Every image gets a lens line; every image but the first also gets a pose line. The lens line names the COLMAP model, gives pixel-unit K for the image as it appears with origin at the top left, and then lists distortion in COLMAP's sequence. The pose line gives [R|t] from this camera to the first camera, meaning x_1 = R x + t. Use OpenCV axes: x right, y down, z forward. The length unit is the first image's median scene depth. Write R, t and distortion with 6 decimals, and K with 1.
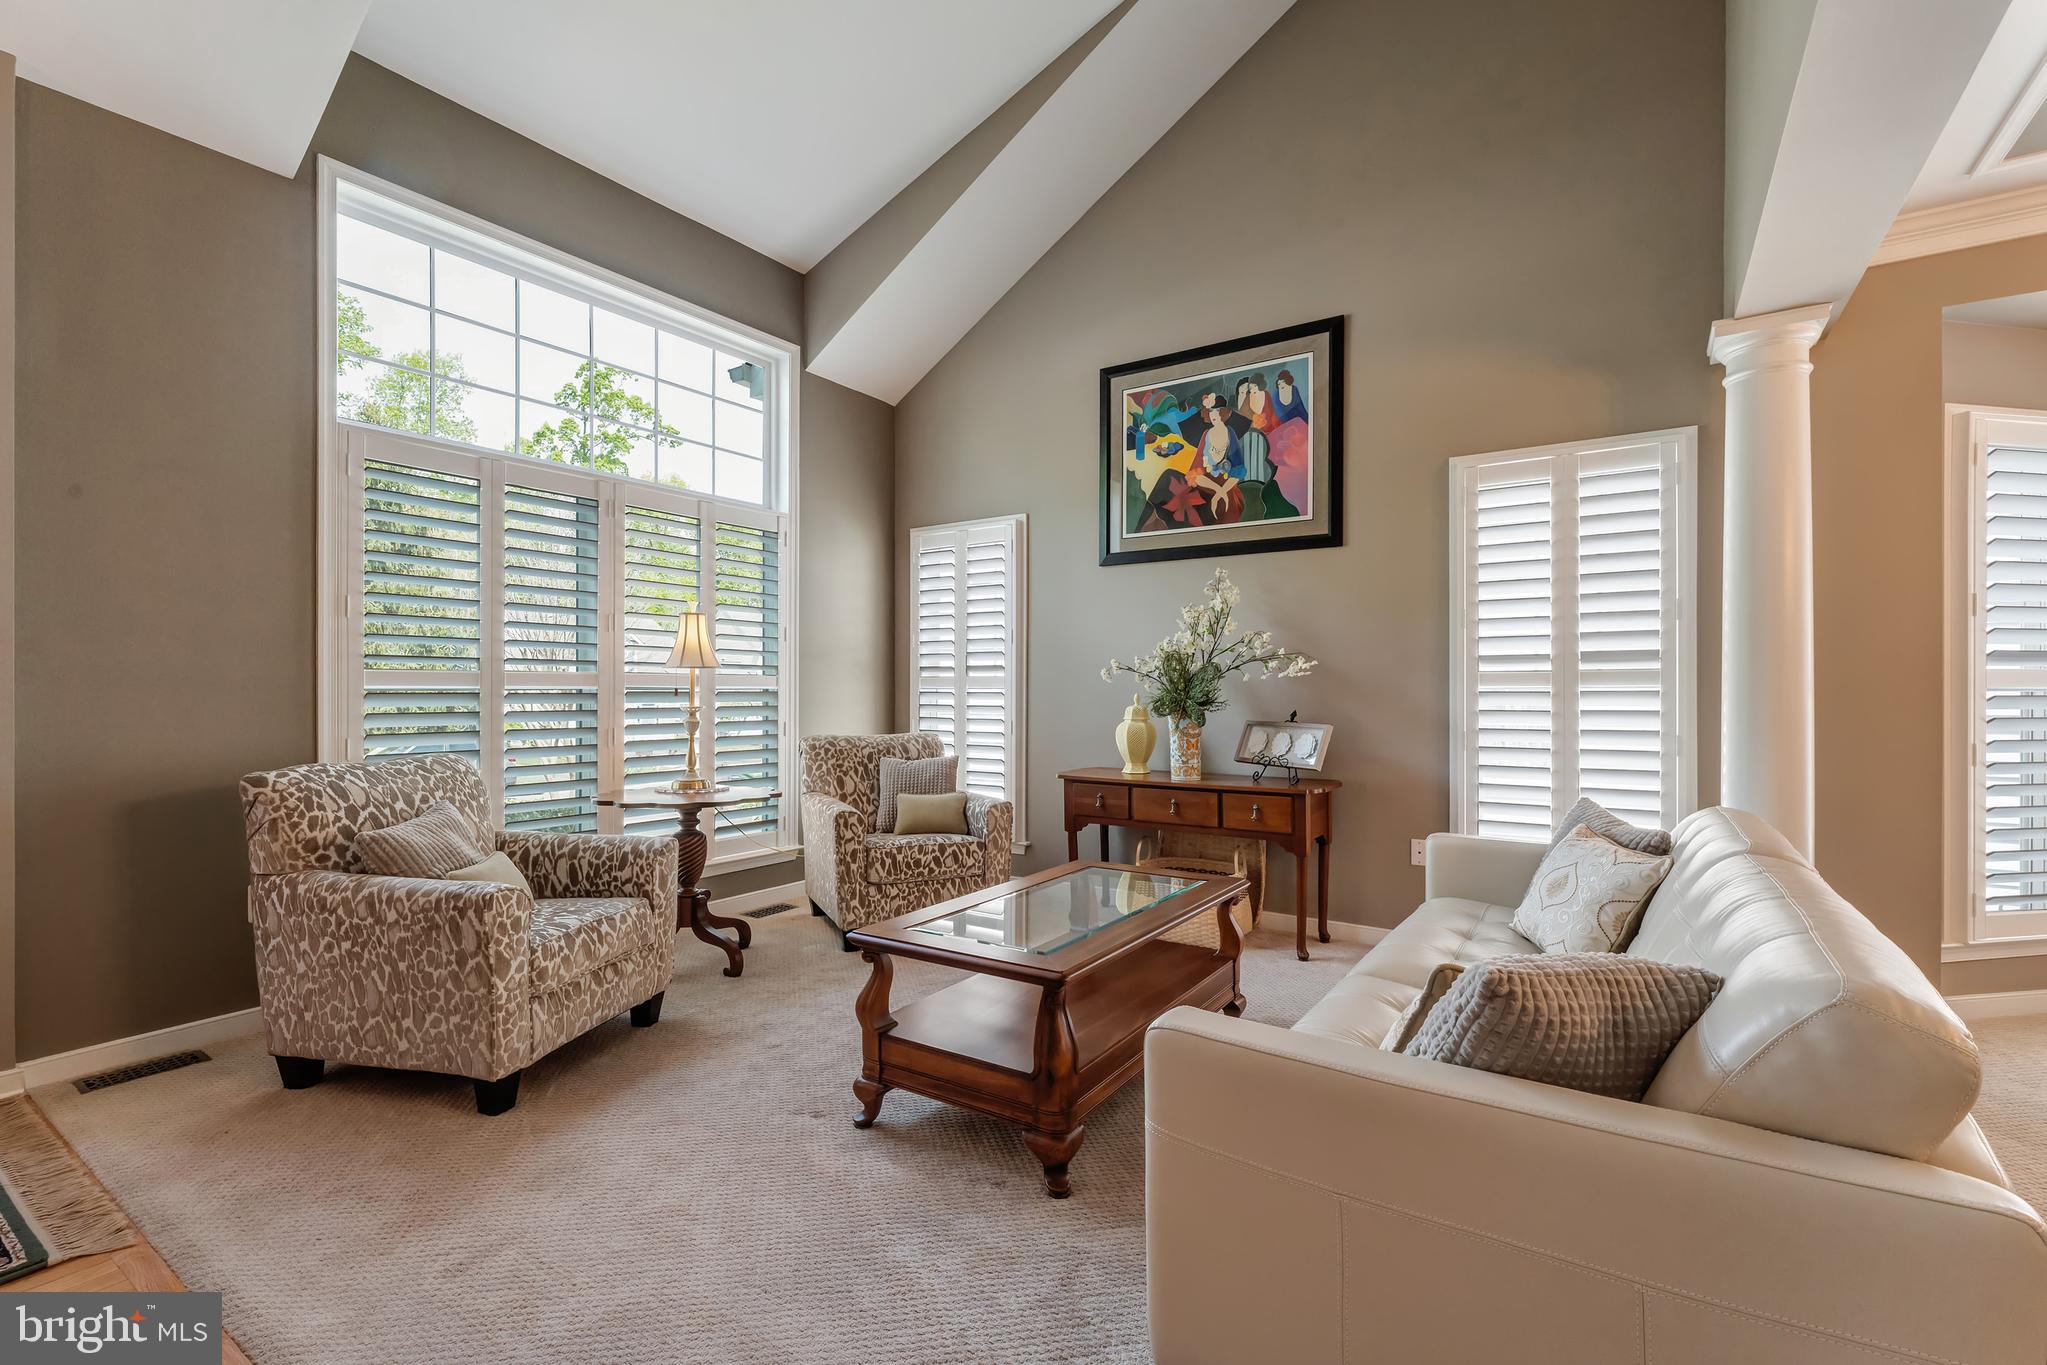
lens RADIAL K [[937.8, 0, 1081.7], [0, 937.8, 681.8], [0, 0, 1]] dist [0.006049, 0.000585]
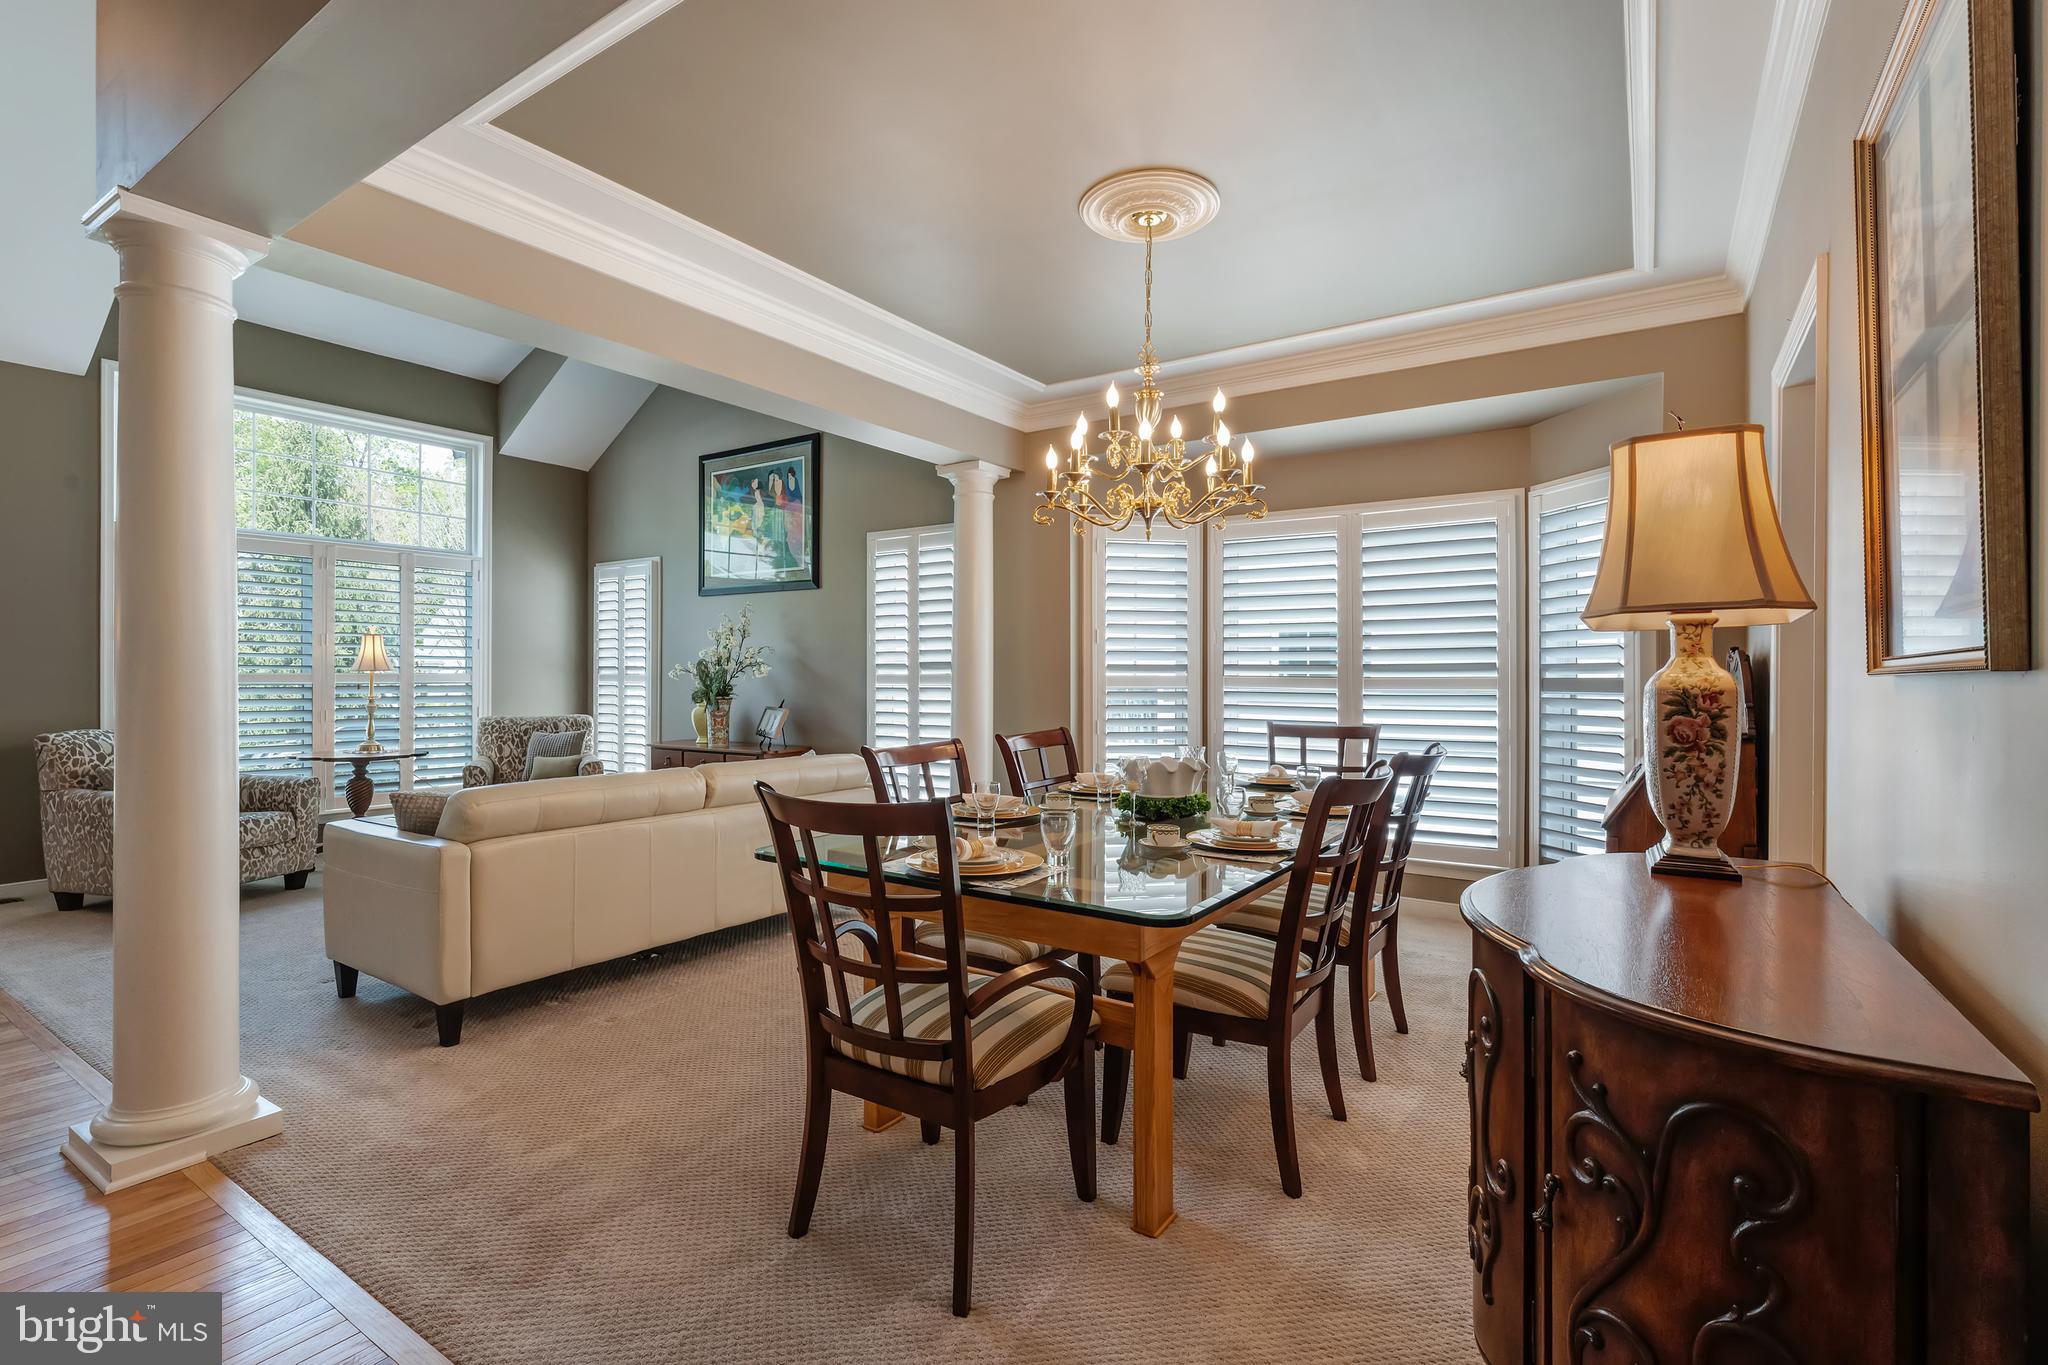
lens RADIAL K [[938.3, 0, 1022.8], [0, 938.3, 674.5], [0, 0, 1]] dist [0.006049, 0.000585]
pose [[0.999961, 0.002188, -0.008593, 0.874670], [-0.002134, 0.999978, 0.006262, -0.027283], [0.008606, -0.006243, 0.999943, -0.678766]]
